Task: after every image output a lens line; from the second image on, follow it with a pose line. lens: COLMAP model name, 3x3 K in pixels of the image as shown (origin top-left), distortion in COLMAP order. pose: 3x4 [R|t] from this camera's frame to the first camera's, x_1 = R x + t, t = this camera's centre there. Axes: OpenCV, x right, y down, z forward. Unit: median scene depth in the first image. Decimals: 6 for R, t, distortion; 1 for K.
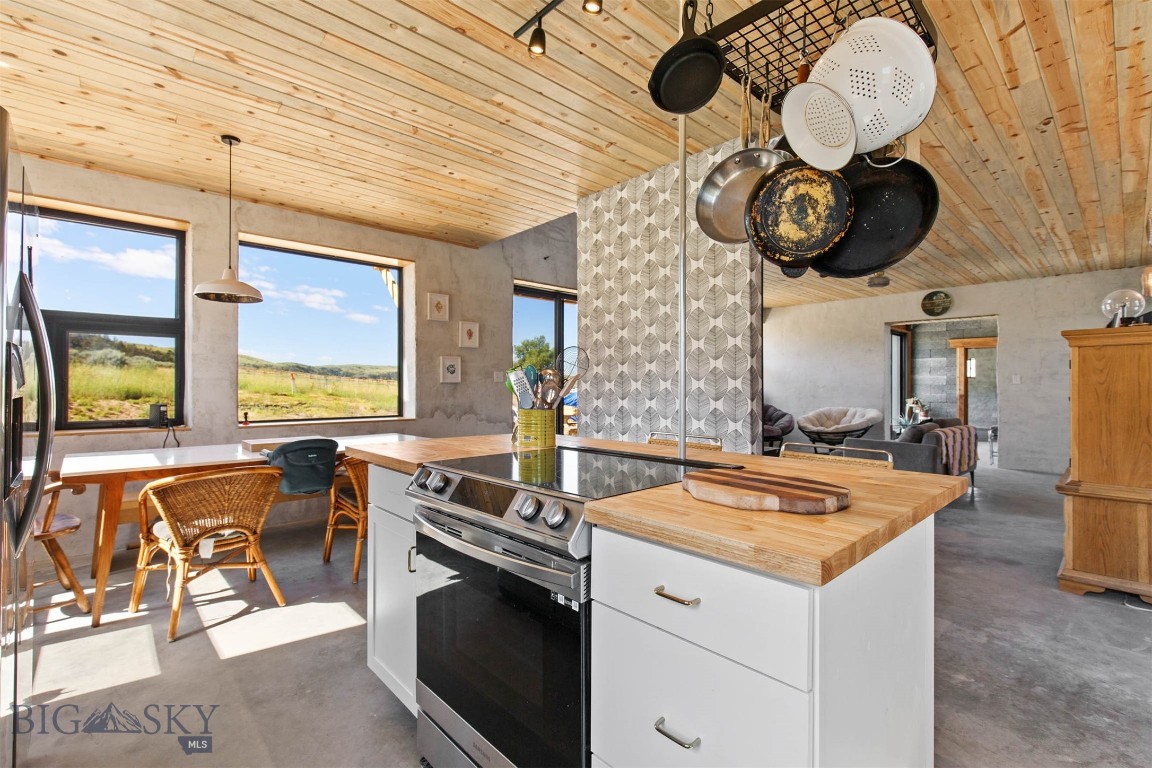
lens RADIAL K [[518.6, 0, 577.4], [0, 518.6, 382.3], [0, 0, 1]] dist [0.005844, -0.001675]
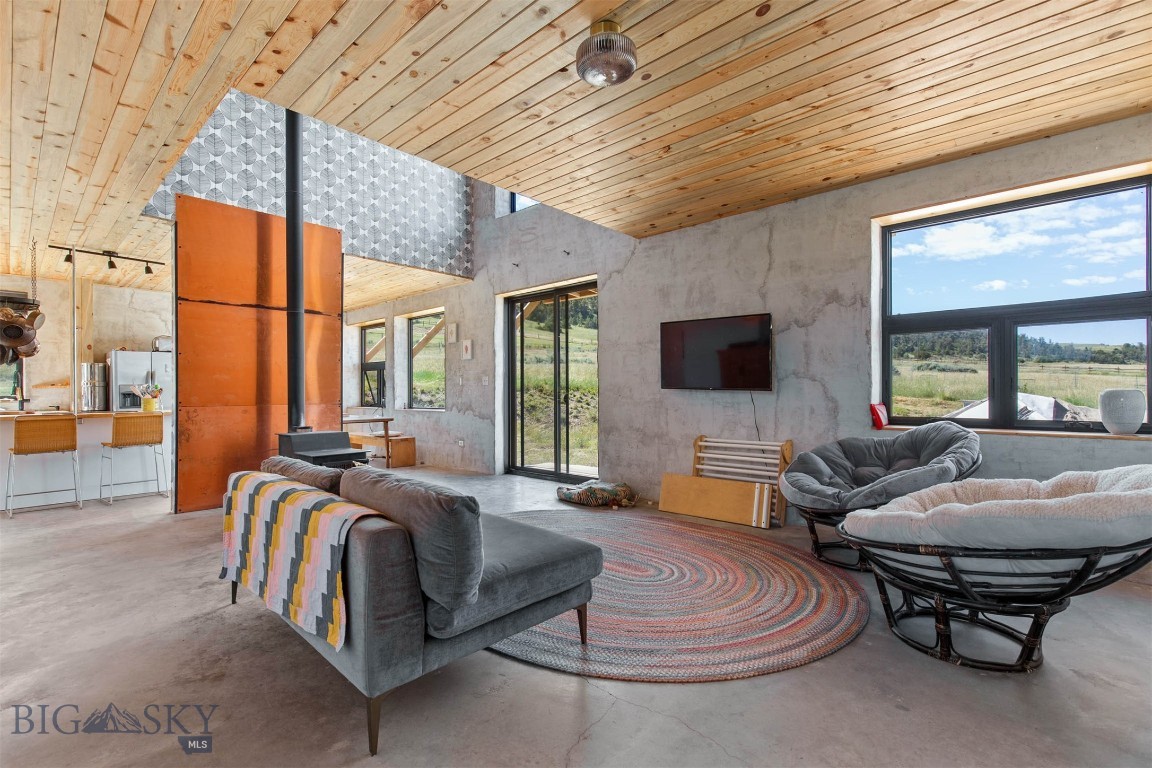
lens RADIAL K [[518.6, 0, 578.9], [0, 518.6, 388.7], [0, 0, 1]] dist [0.005844, -0.001675]
pose [[0.084960, -0.006985, -0.996360, 1.093559], [0.012402, 0.999905, -0.005953, 0.017425], [0.996307, -0.011851, 0.085039, 1.147926]]
